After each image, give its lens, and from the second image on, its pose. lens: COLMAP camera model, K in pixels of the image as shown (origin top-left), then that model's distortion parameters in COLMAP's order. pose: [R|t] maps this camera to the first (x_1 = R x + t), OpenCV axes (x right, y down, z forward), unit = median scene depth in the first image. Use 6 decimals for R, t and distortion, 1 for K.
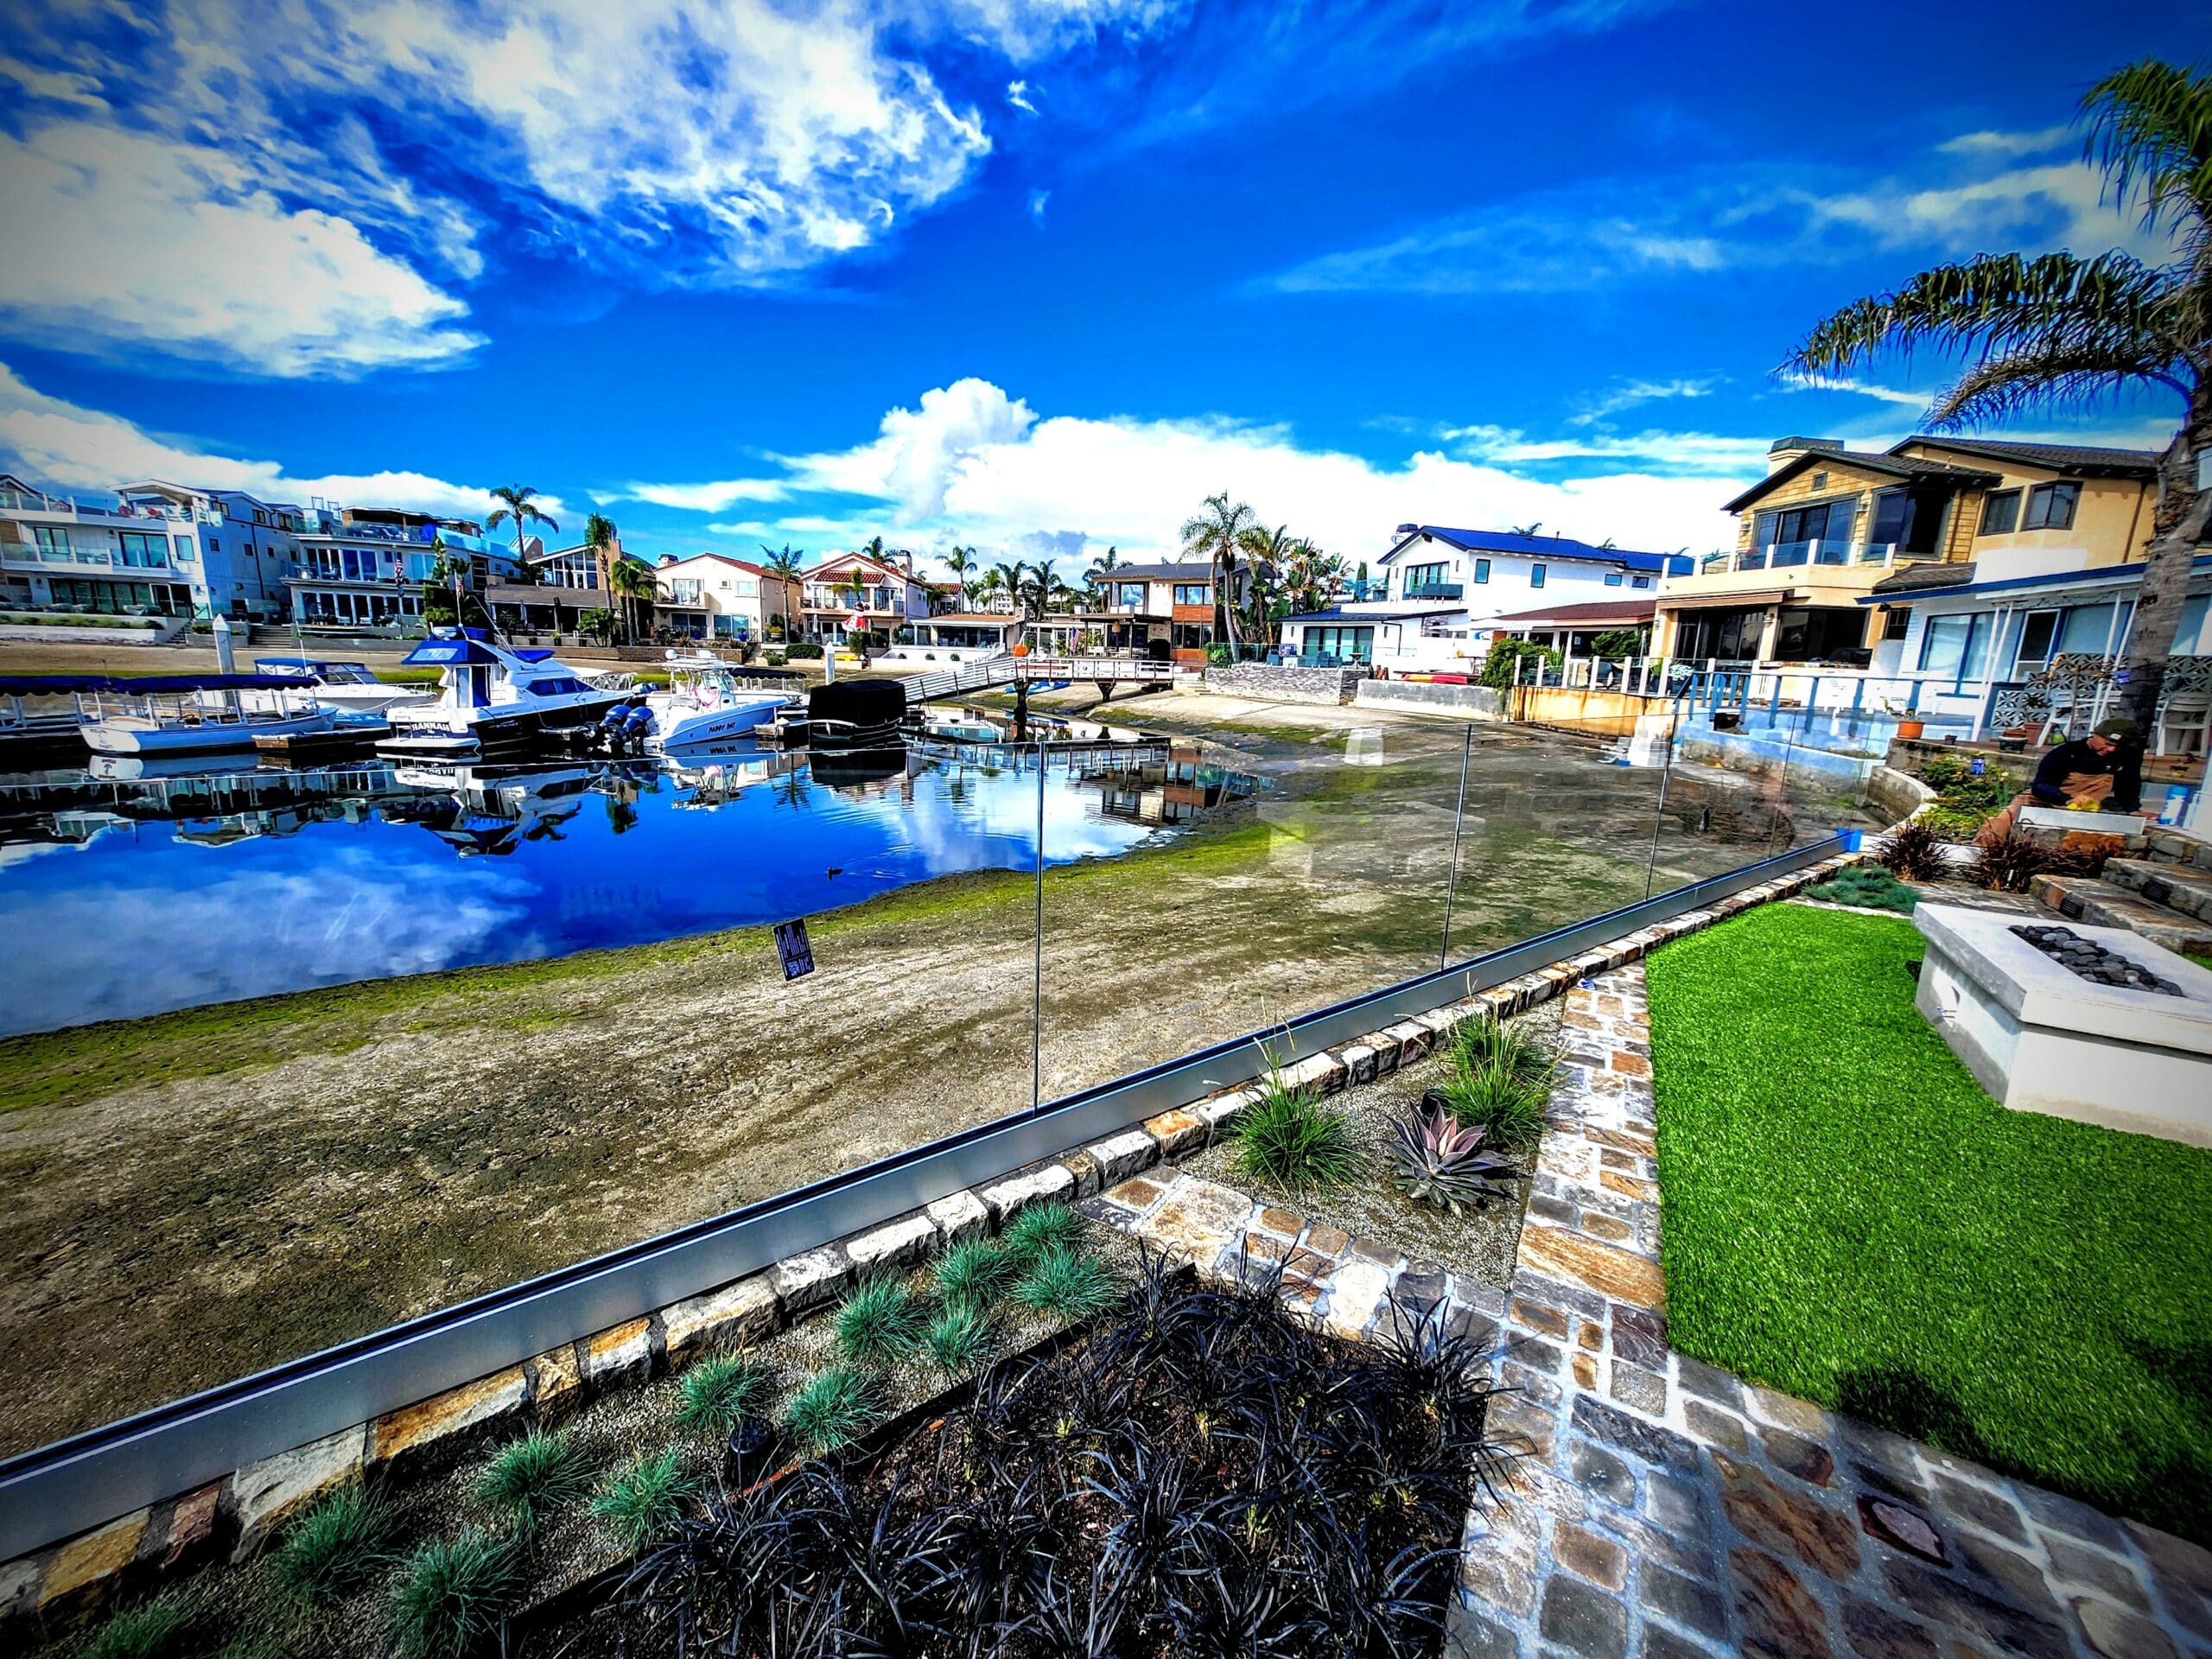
lens RADIAL K [[872.1, 0, 1106.0], [0, 872.1, 829.5], [0, 0, 1]] dist [-0.002276, 0.000146]
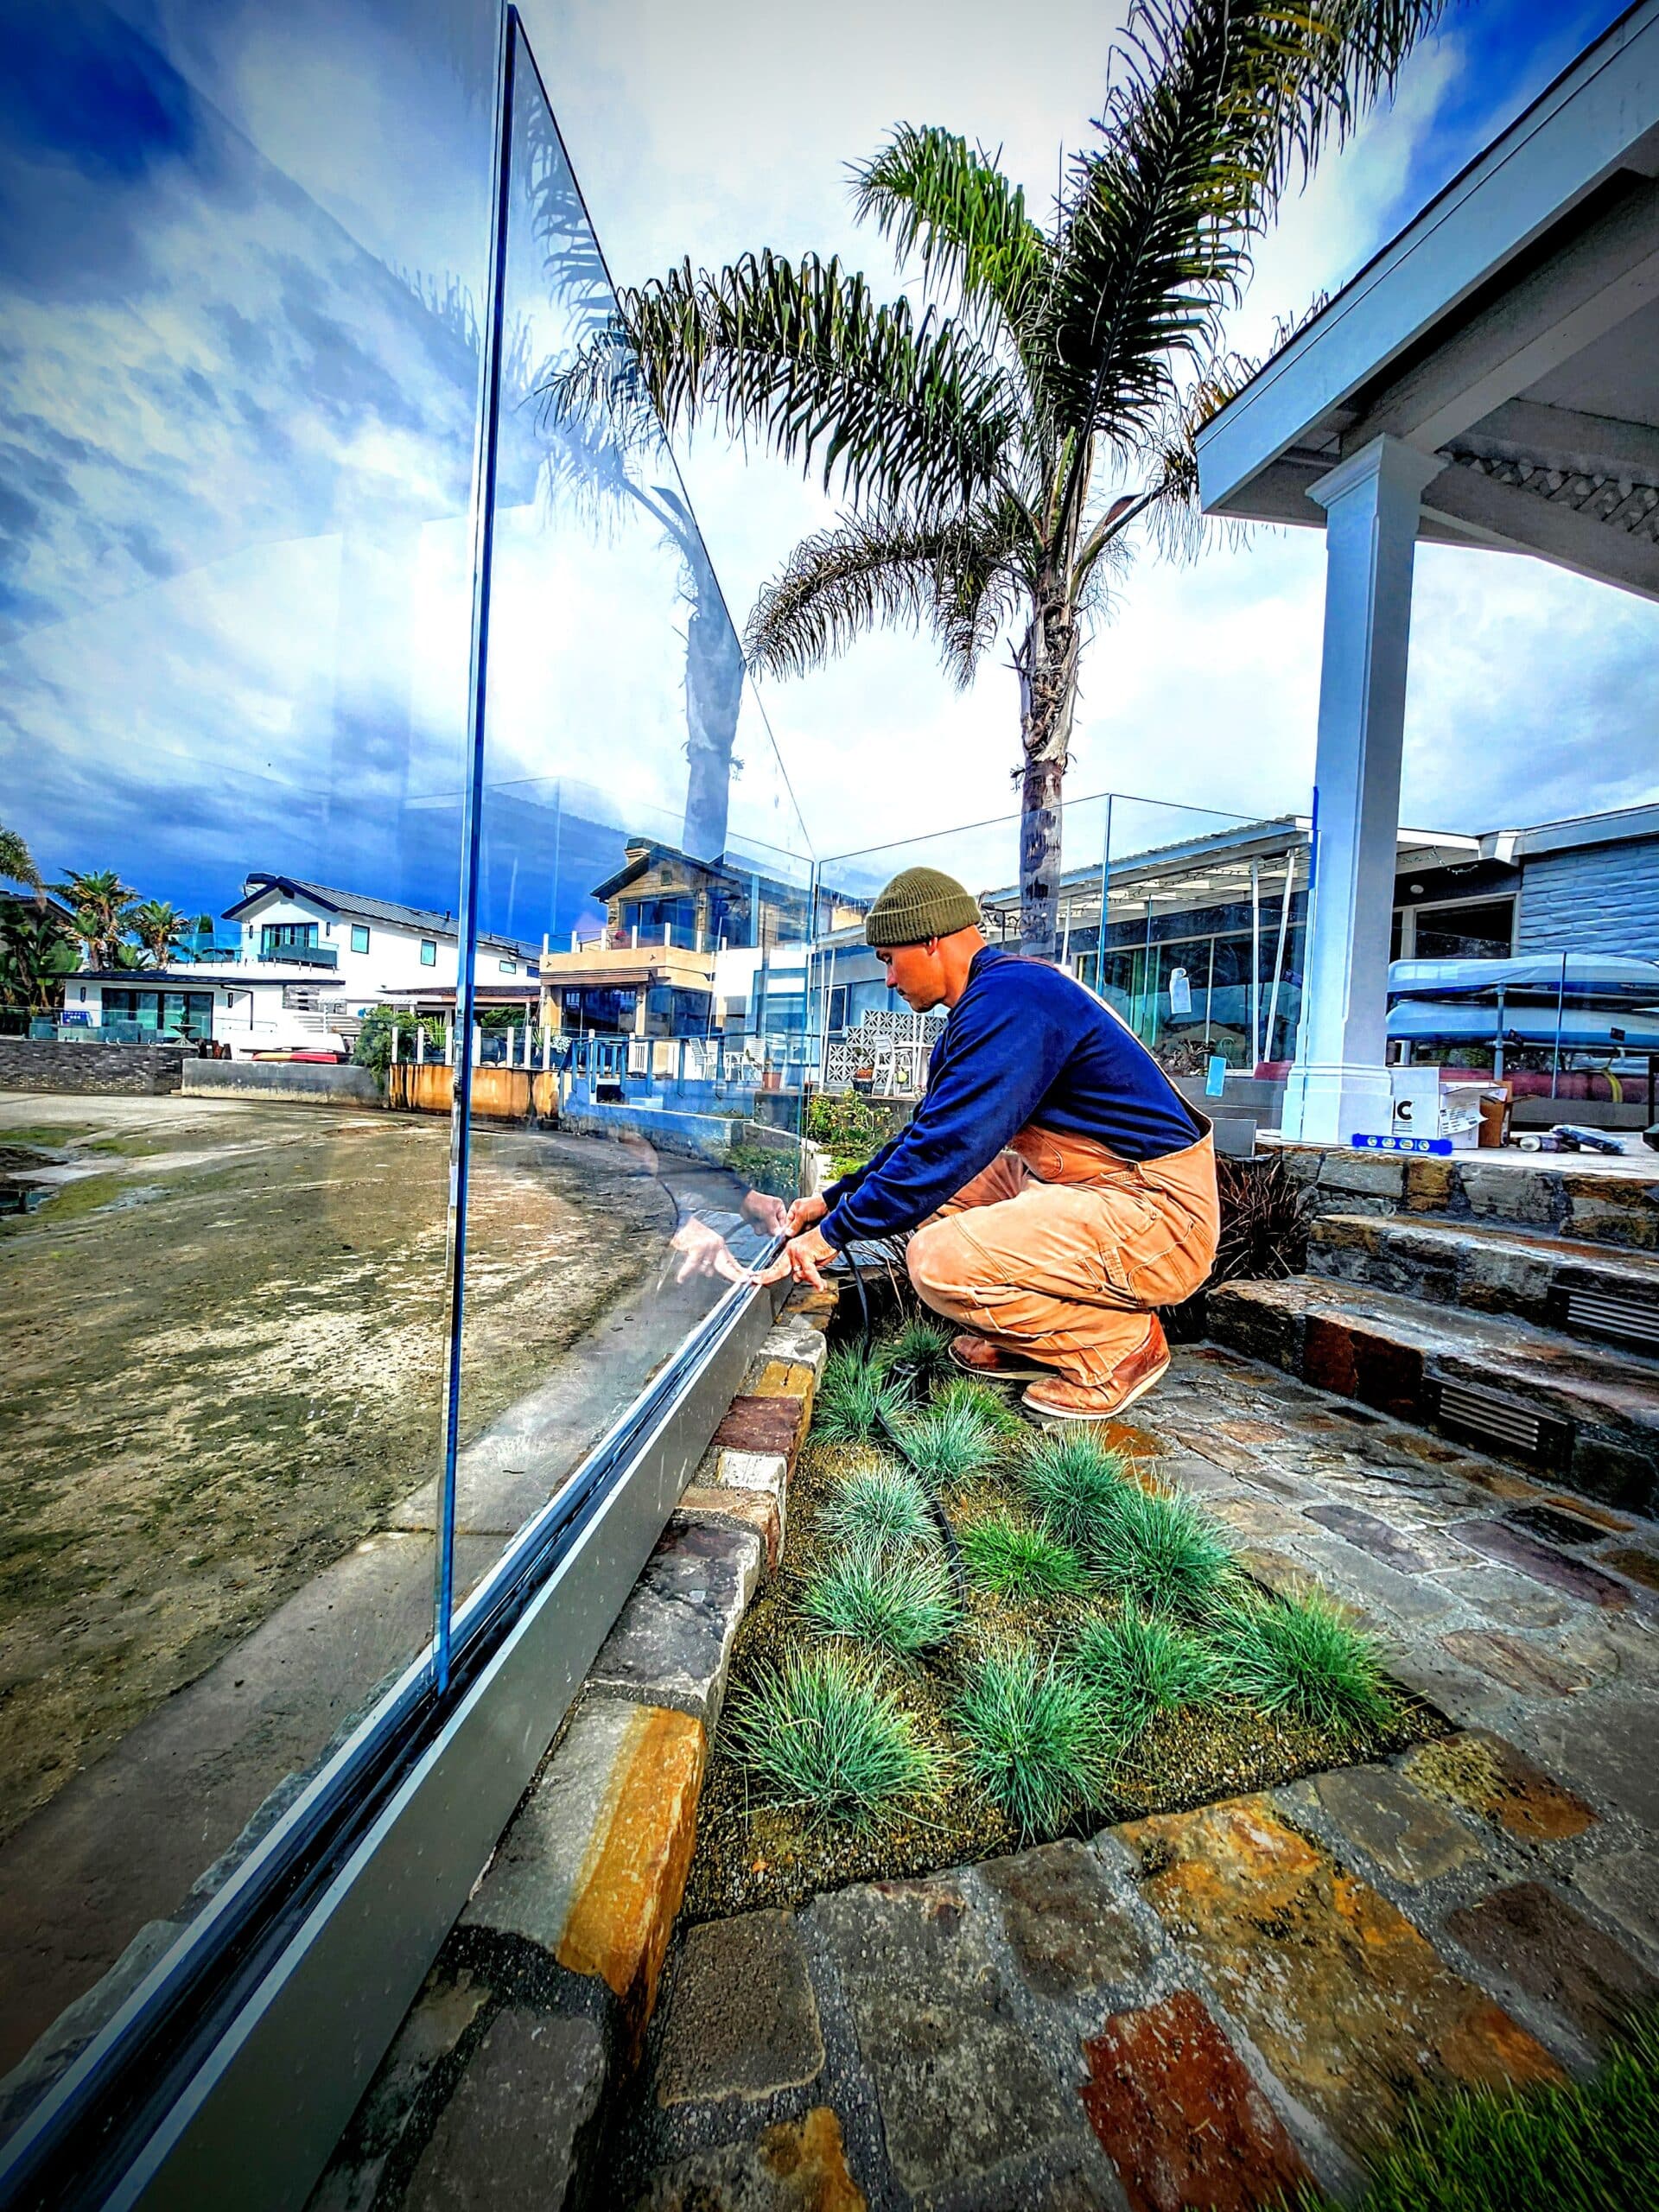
lens RADIAL K [[872.1, 0, 829.5], [0, 872.1, 1106.0], [0, 0, 1]] dist [-0.002276, 0.000146]
pose [[0.667822, -0.013644, 0.744196, 0.134537], [0.123111, 0.988085, -0.092362, -0.001171], [-0.734069, 0.153300, 0.661545, 0.166413]]
